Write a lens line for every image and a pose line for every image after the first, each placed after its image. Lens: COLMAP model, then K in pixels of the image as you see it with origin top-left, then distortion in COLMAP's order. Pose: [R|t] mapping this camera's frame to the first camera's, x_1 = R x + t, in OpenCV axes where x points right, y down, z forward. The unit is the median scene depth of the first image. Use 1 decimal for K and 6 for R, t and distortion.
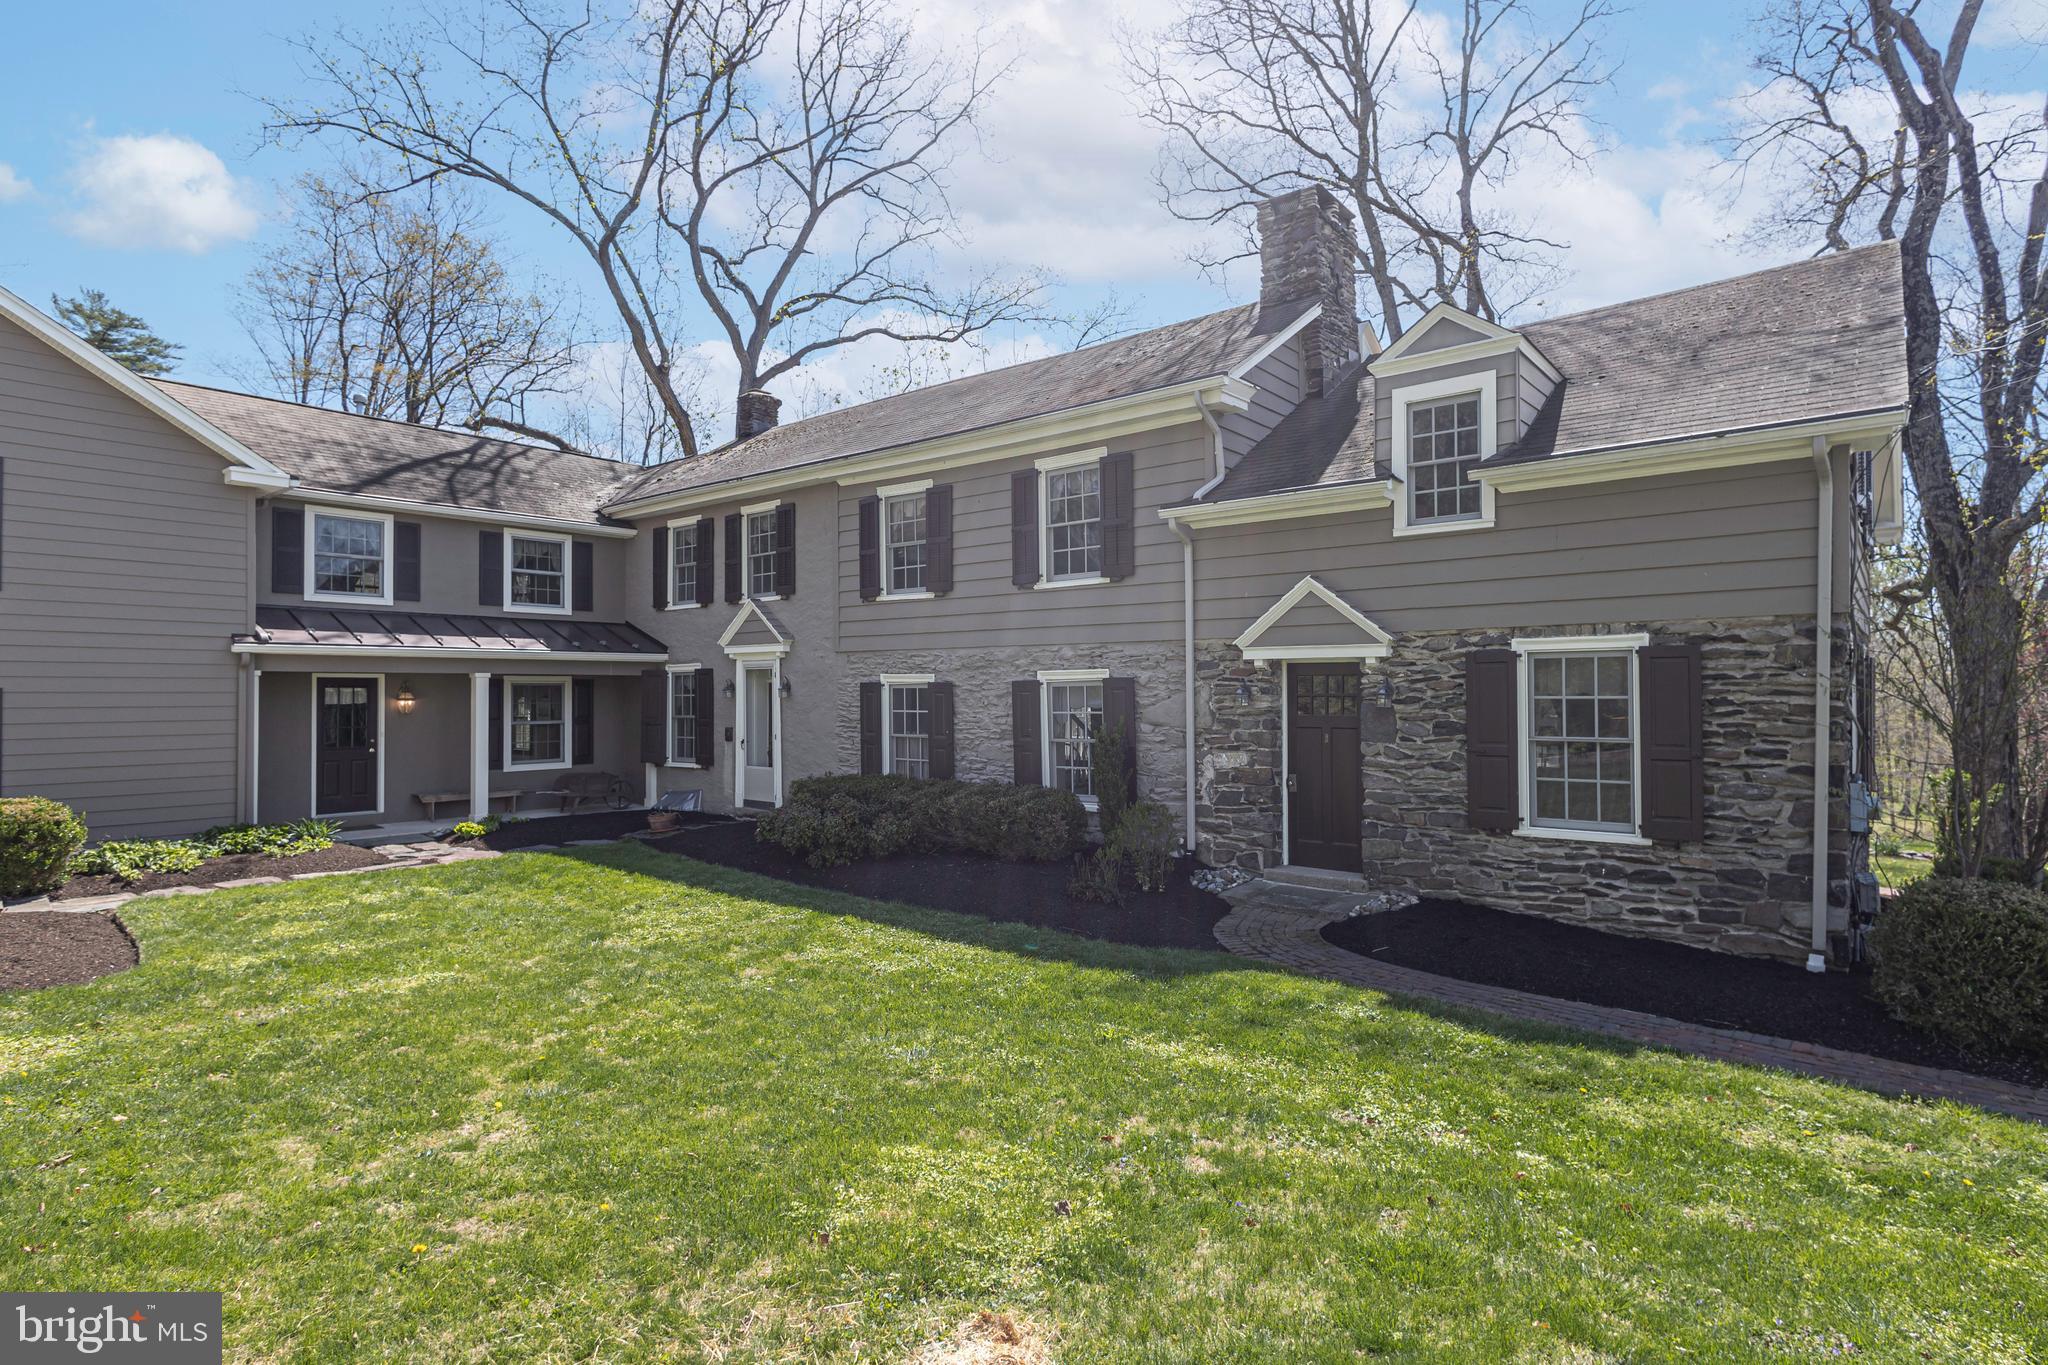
lens RADIAL K [[946.6, 0, 1011.4], [0, 946.6, 682.6], [0, 0, 1]] dist [0.010379, -0.000805]
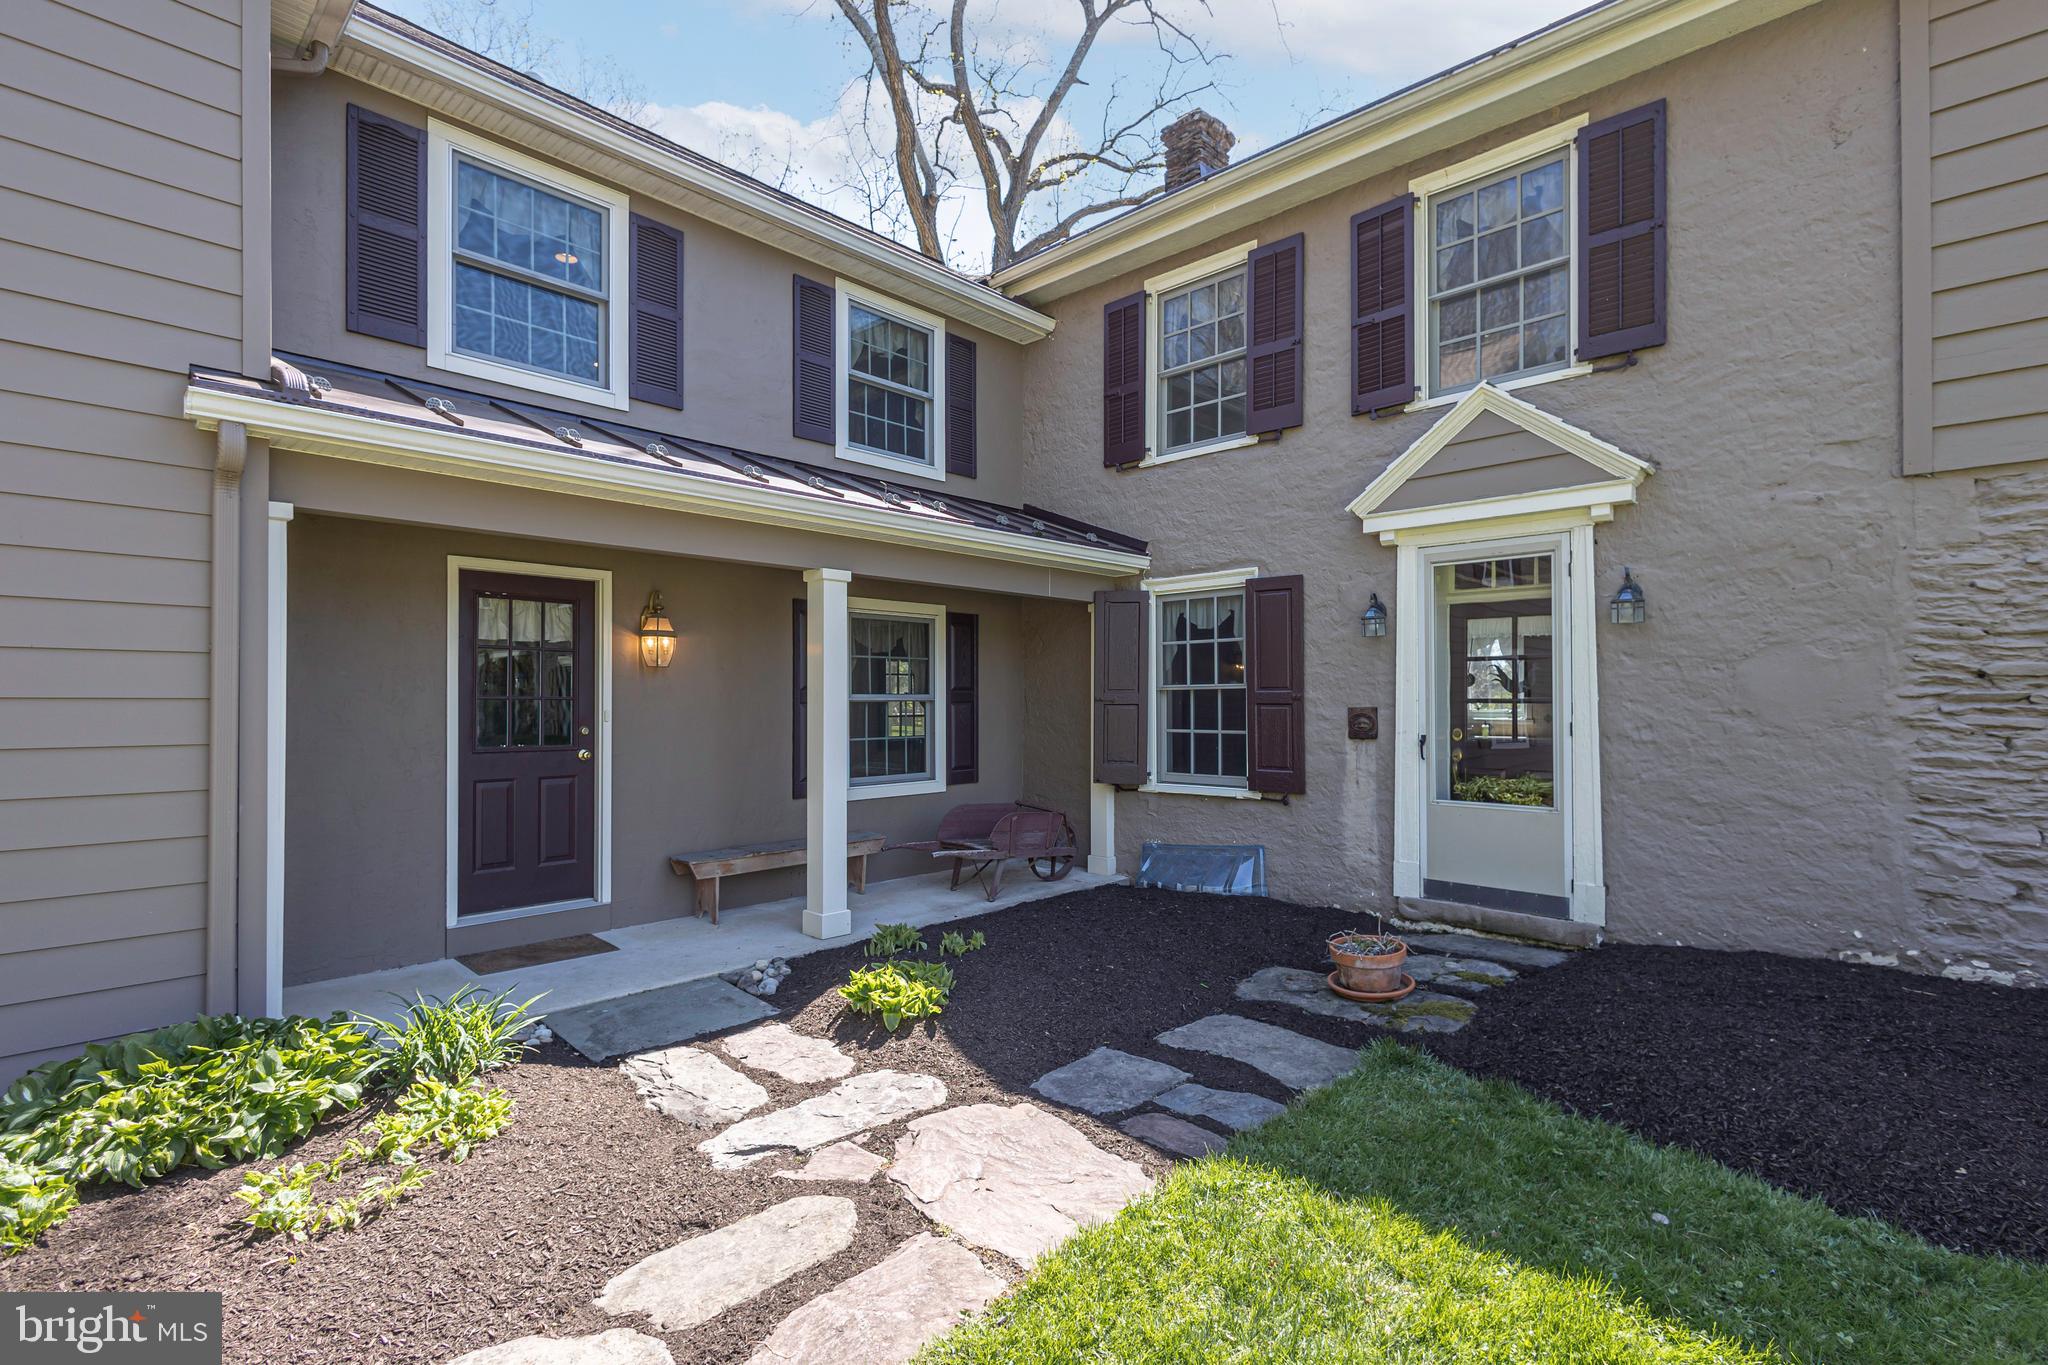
lens RADIAL K [[946.6, 0, 1035.4], [0, 946.6, 689.2], [0, 0, 1]] dist [0.010379, -0.000805]
pose [[0.996266, 0.002363, -0.086303, -0.414075], [-0.001873, 0.999982, 0.005757, 0.037650], [0.086315, -0.005574, 0.996252, 0.567863]]
